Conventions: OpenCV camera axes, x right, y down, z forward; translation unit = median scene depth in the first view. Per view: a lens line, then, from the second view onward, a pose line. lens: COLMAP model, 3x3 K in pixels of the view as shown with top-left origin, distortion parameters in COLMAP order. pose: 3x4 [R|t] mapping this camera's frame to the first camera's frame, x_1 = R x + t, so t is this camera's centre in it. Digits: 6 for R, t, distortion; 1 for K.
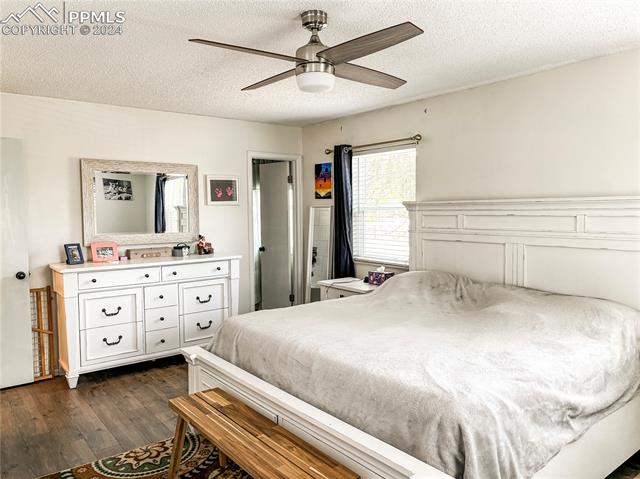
lens RADIAL K [[484.0, 0, 320.3], [0, 484.0, 245.0], [0, 0, 1]] dist [0.026809, -0.008318]
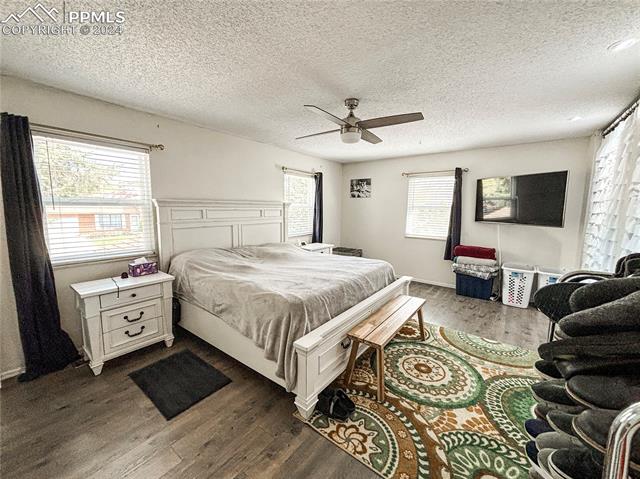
lens RADIAL K [[260.5, 0, 322.2], [0, 260.5, 239.6], [0, 0, 1]] dist [0.004905, -0.000384]
pose [[-0.249937, -0.101321, 0.962946, -1.321898], [0.077731, 0.989200, 0.124259, -0.093485], [-0.965137, 0.105908, -0.239362, 1.833113]]
